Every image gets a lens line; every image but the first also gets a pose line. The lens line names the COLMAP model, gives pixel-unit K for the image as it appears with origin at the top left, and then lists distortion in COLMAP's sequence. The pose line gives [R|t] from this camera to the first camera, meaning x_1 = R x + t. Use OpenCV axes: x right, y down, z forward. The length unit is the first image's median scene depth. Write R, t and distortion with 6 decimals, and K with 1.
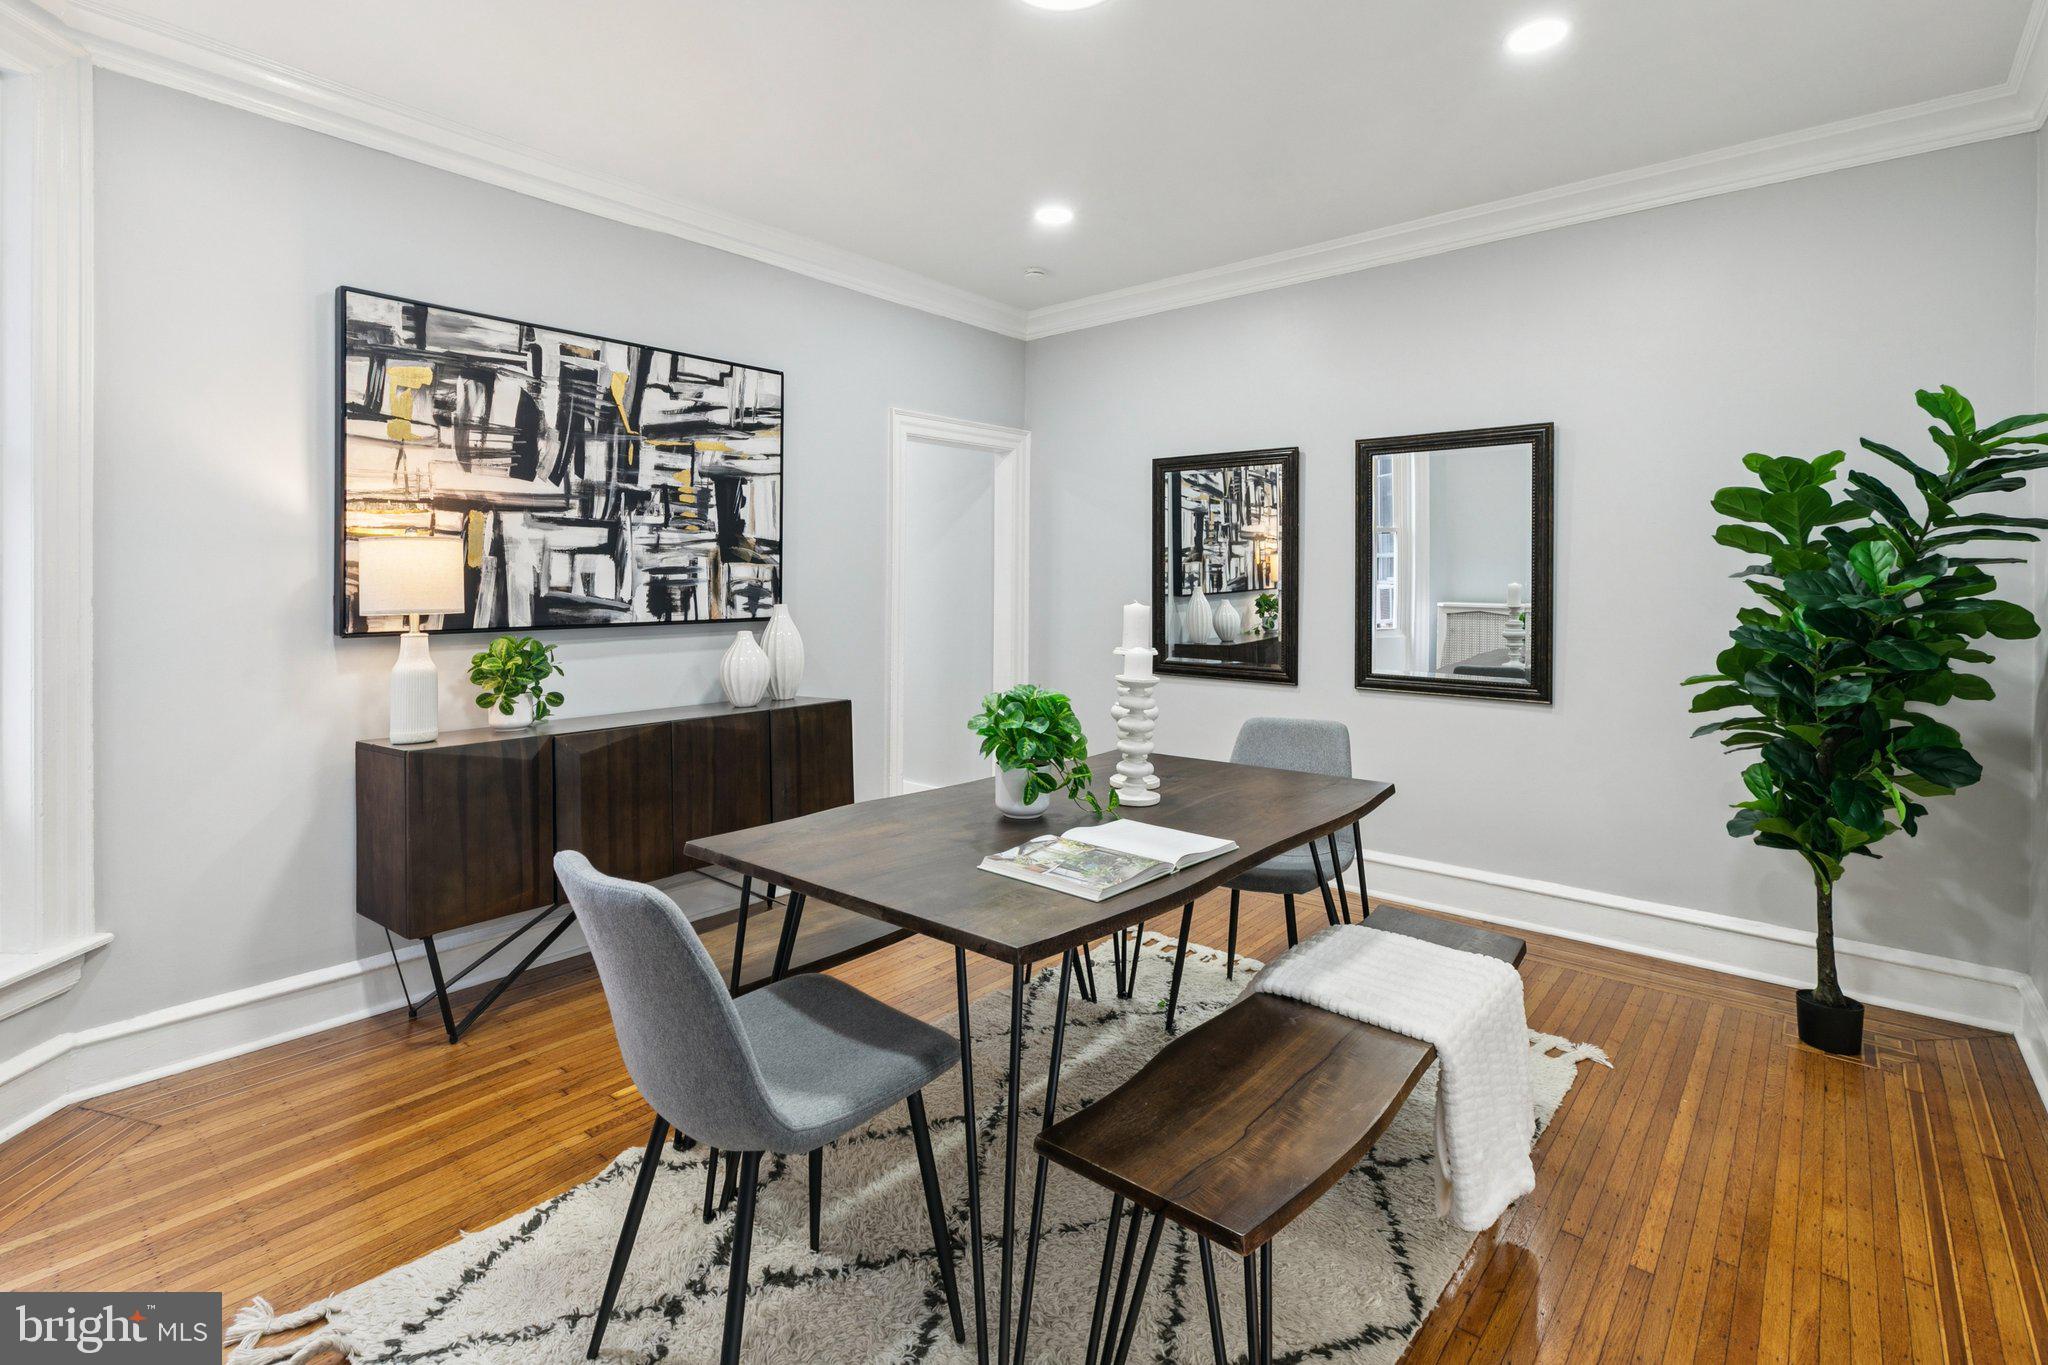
lens RADIAL K [[970.2, 0, 1024.7], [0, 970.2, 579.8], [0, 0, 1]] dist [0.002321, -0.002936]
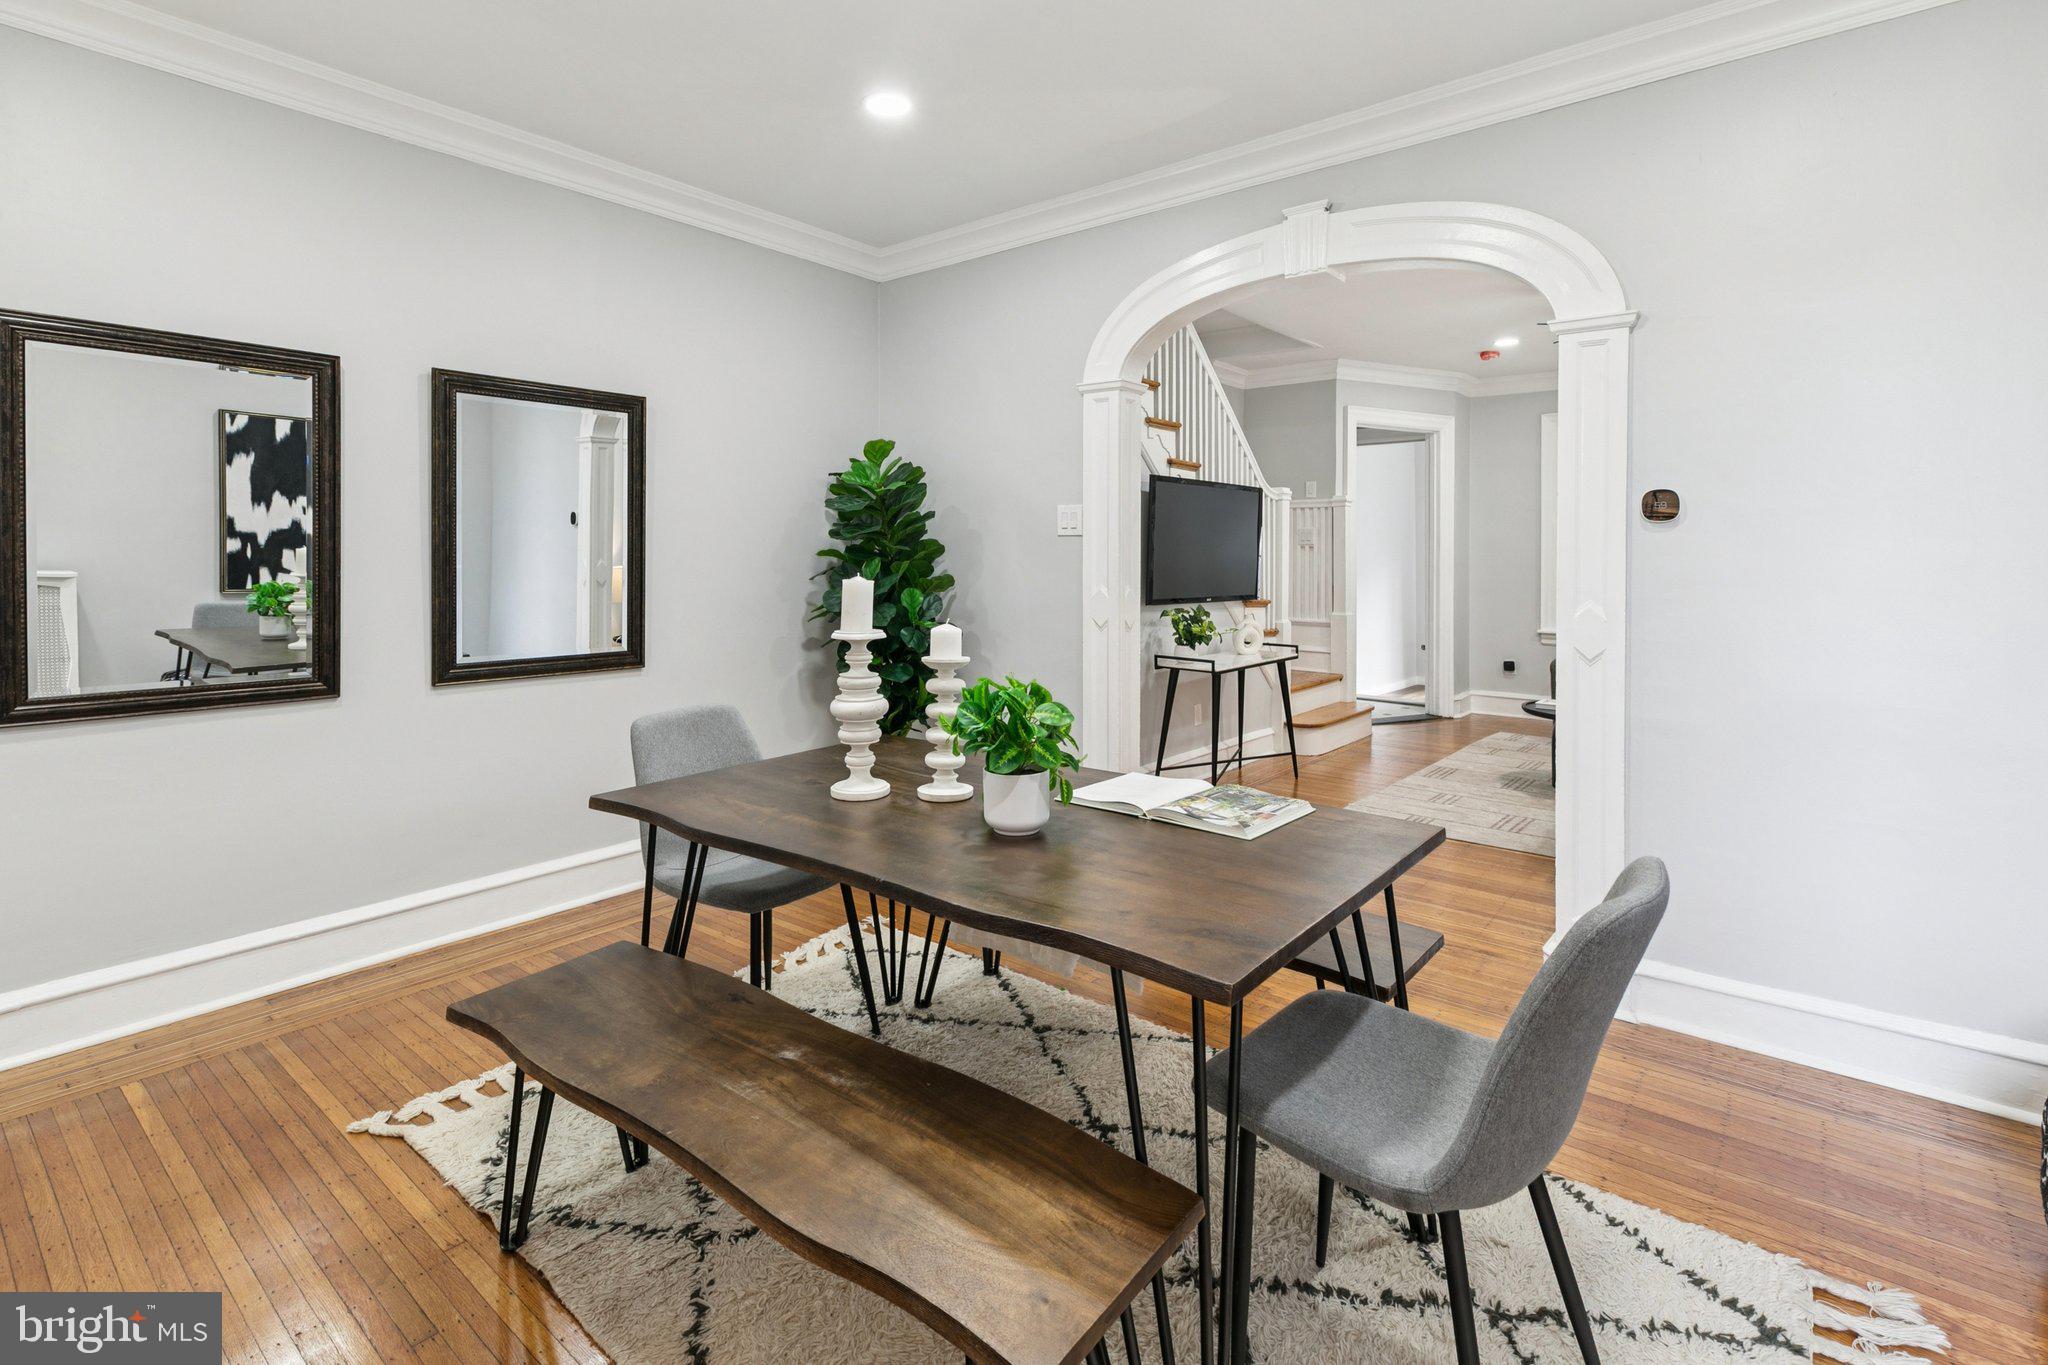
lens RADIAL K [[970.2, 0, 1058.5], [0, 970.2, 575.6], [0, 0, 1]] dist [0.002321, -0.002936]
pose [[-0.009400, -0.023607, 0.999677, -0.592890], [-0.007137, 0.999697, 0.023540, 0.001580], [-0.999930, -0.006913, -0.009565, 0.672468]]
